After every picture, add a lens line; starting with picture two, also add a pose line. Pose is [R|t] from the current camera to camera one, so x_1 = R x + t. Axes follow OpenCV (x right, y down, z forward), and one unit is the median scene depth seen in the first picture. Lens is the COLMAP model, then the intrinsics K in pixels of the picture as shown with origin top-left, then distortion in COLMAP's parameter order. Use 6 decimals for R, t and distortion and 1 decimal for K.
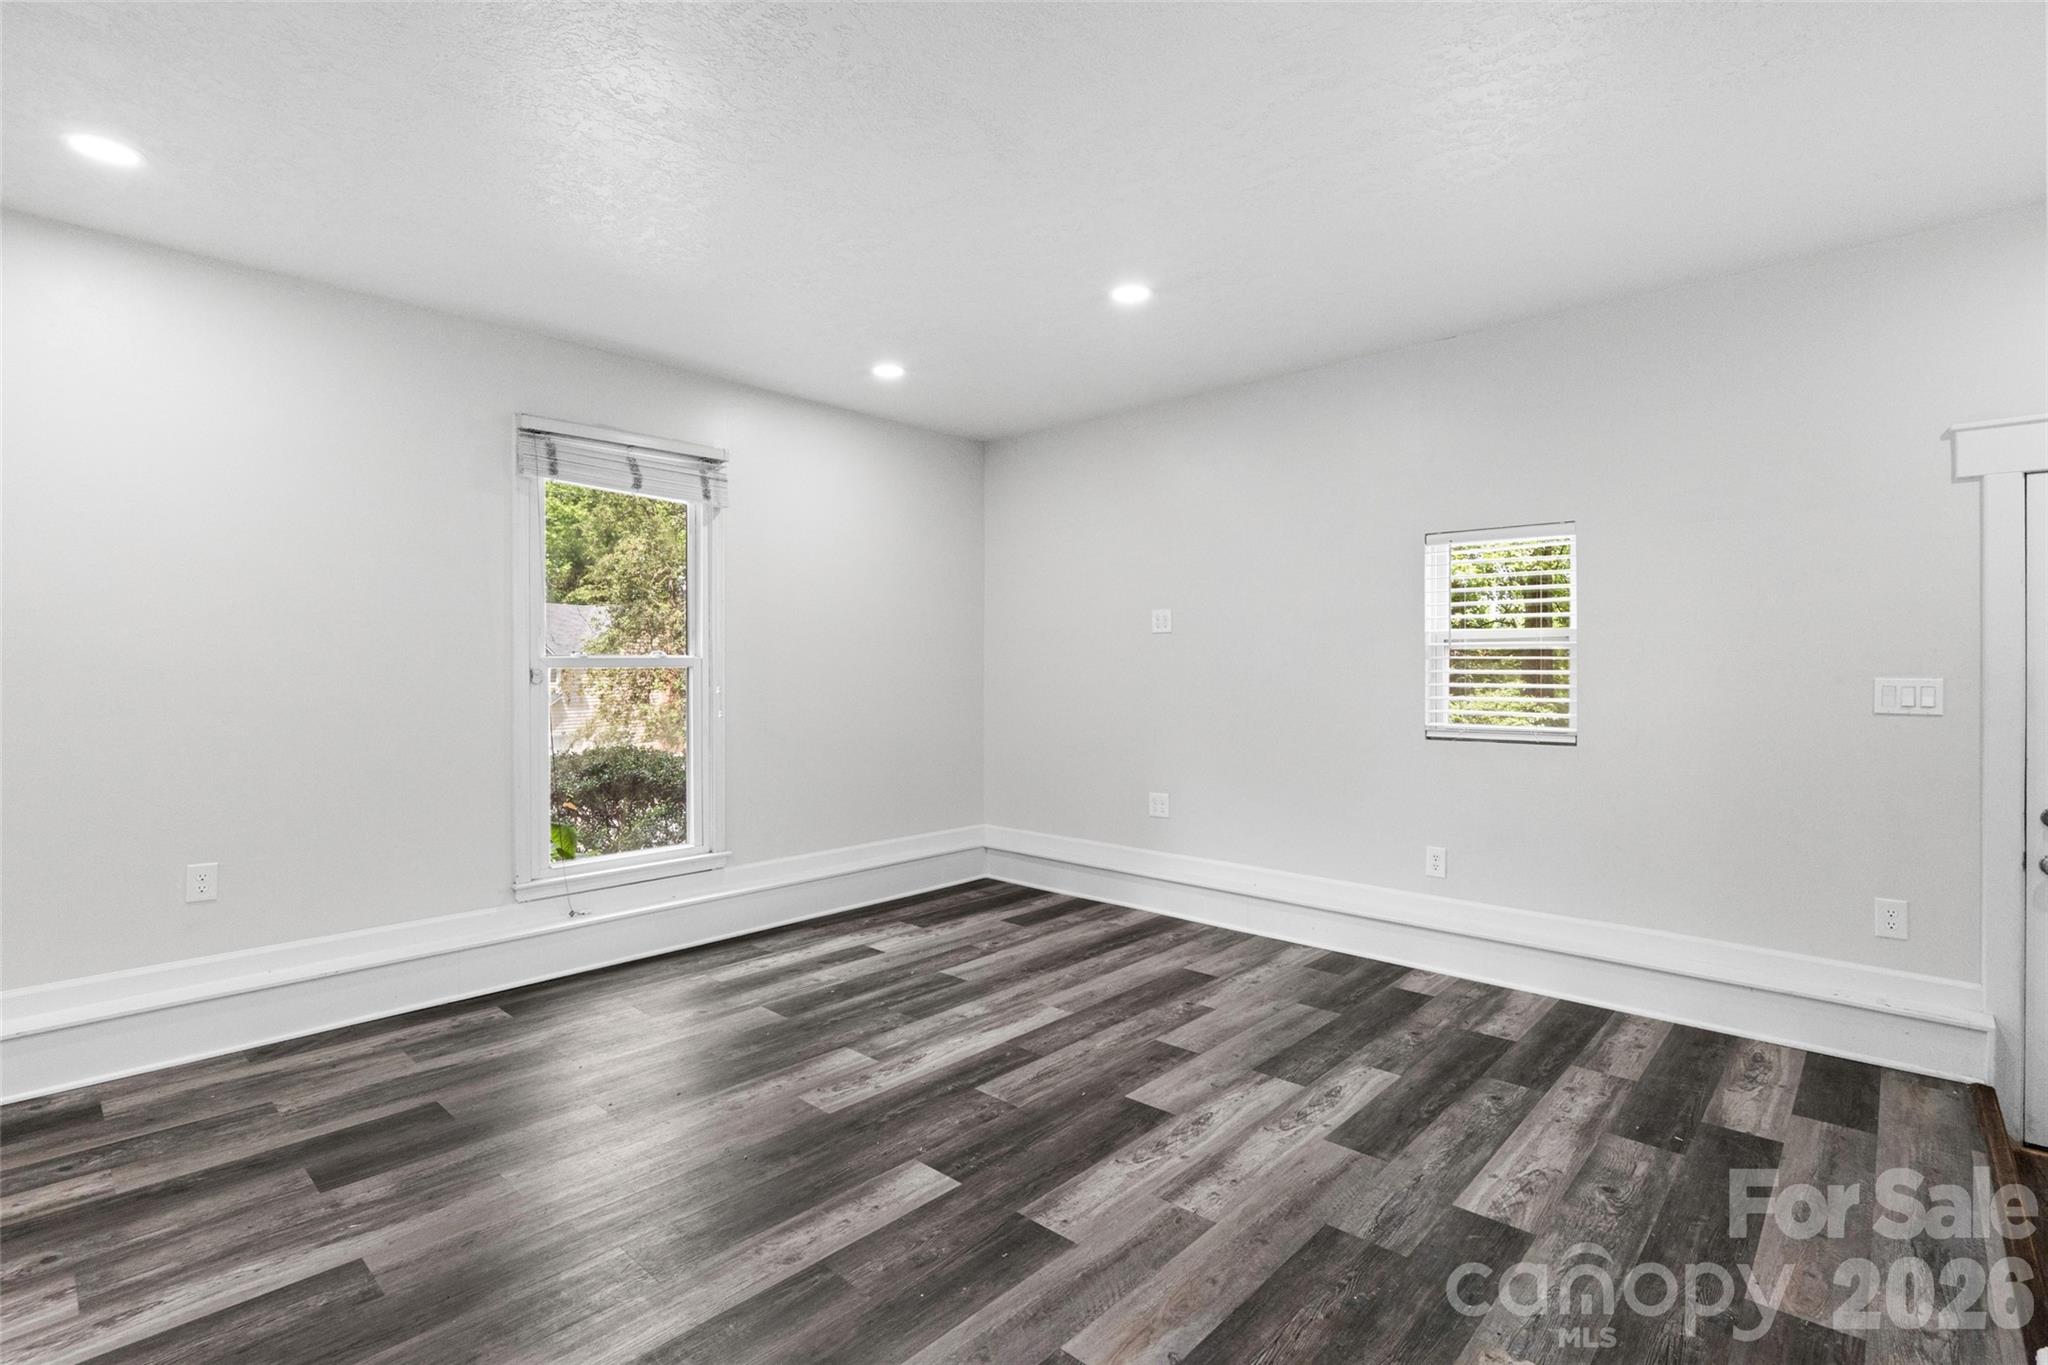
lens RADIAL K [[954.9, 0, 1030.2], [0, 954.9, 655.9], [0, 0, 1]] dist [-0.002744, -0.000046]
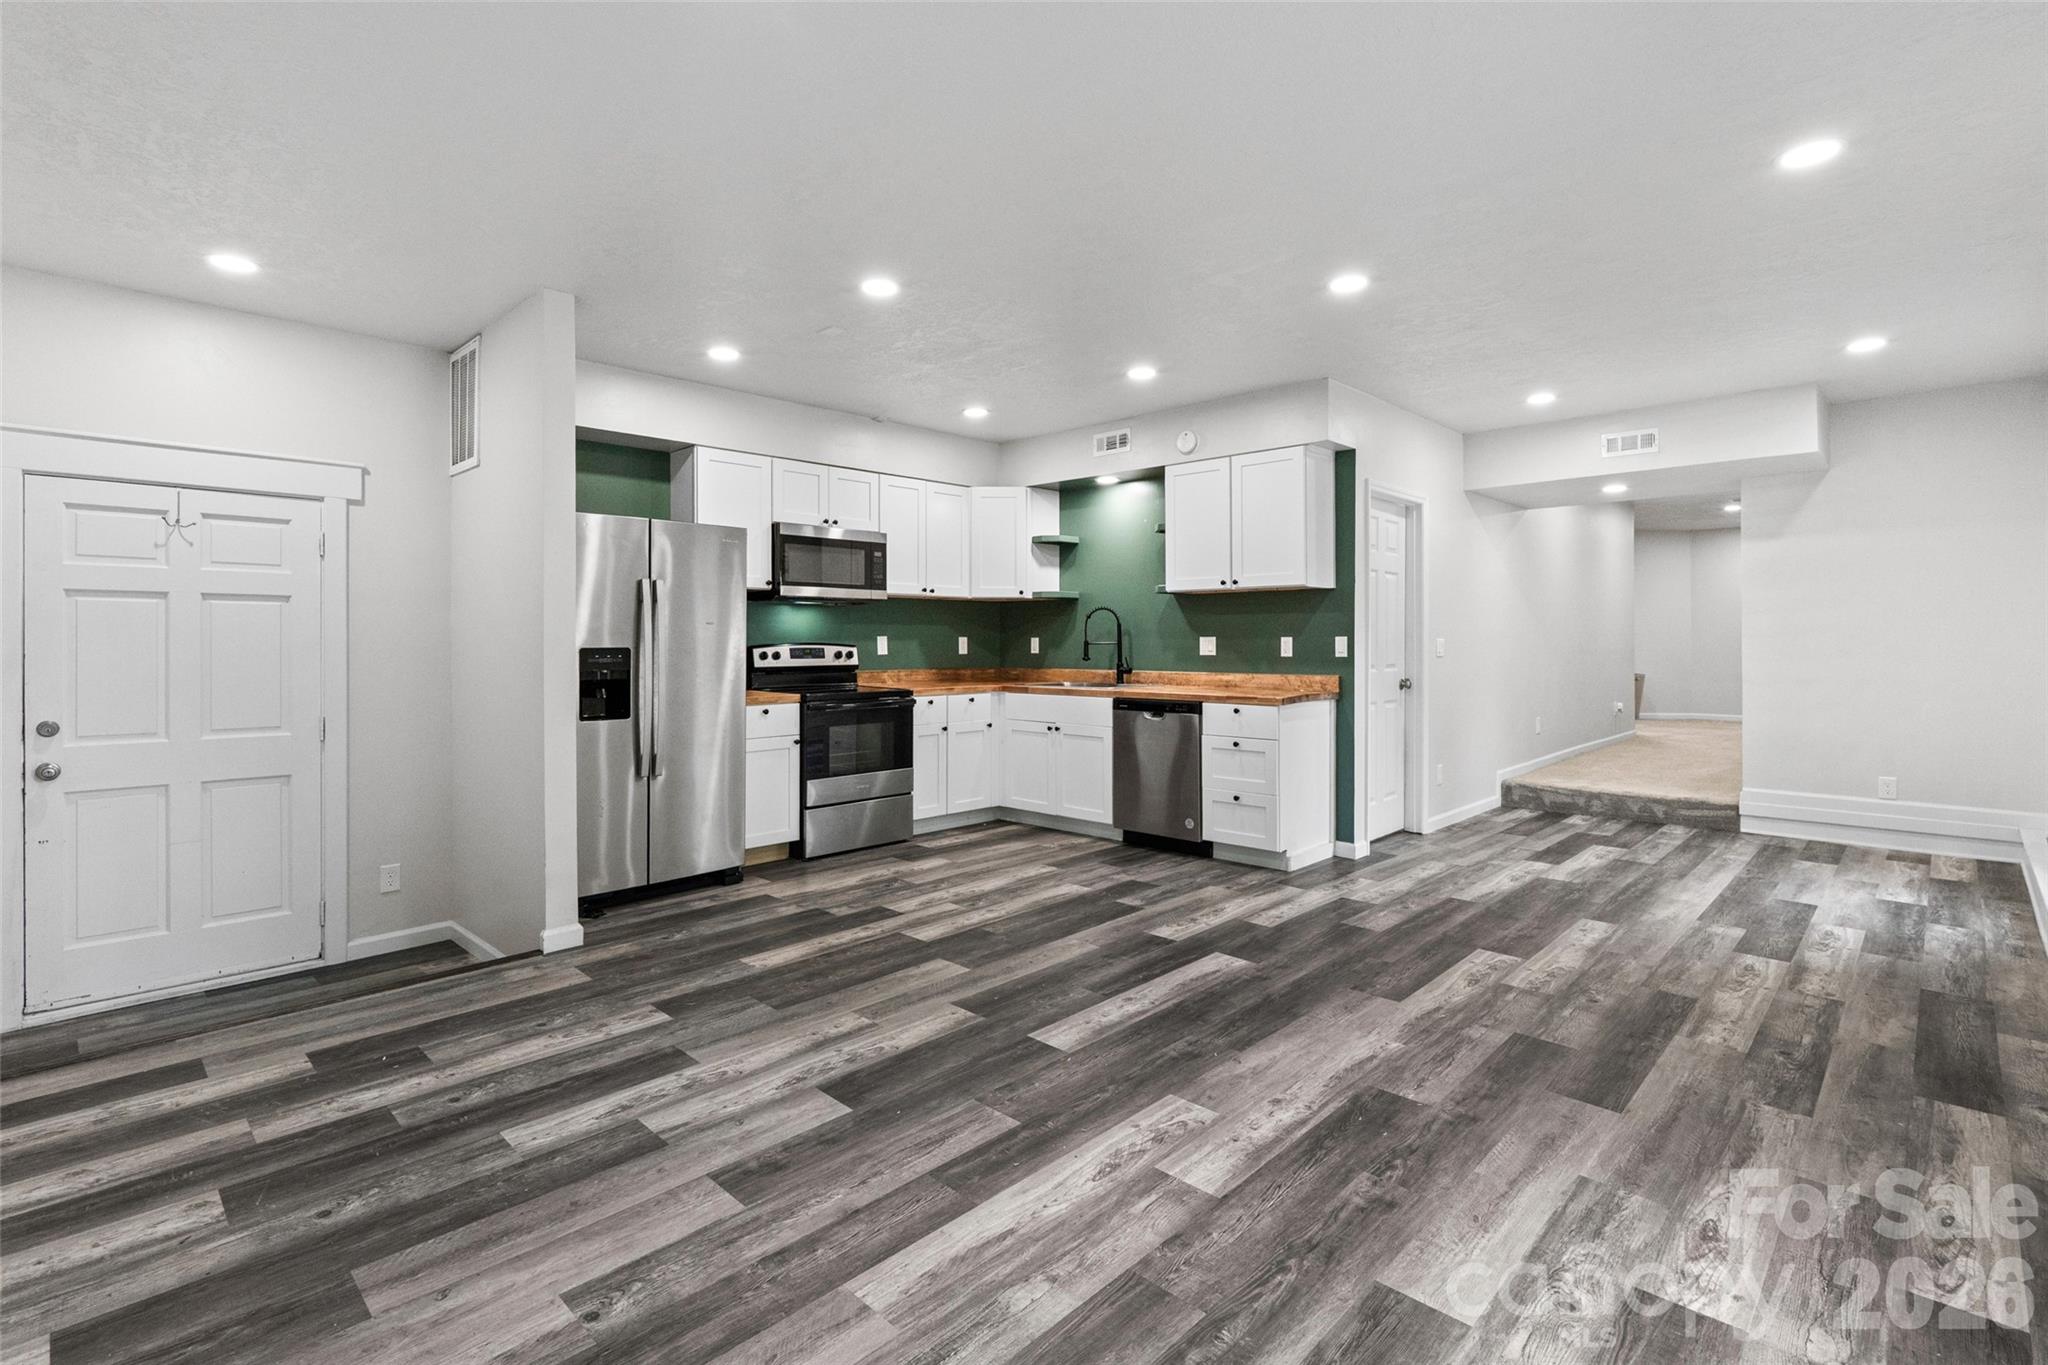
lens RADIAL K [[954.9, 0, 1003.2], [0, 954.9, 635.8], [0, 0, 1]] dist [-0.002744, -0.000046]
pose [[-0.998697, 0.003043, 0.050945, -0.085226], [0.002250, 0.999875, -0.015619, 0.029622], [-0.050986, -0.015484, -0.998579, 1.823687]]
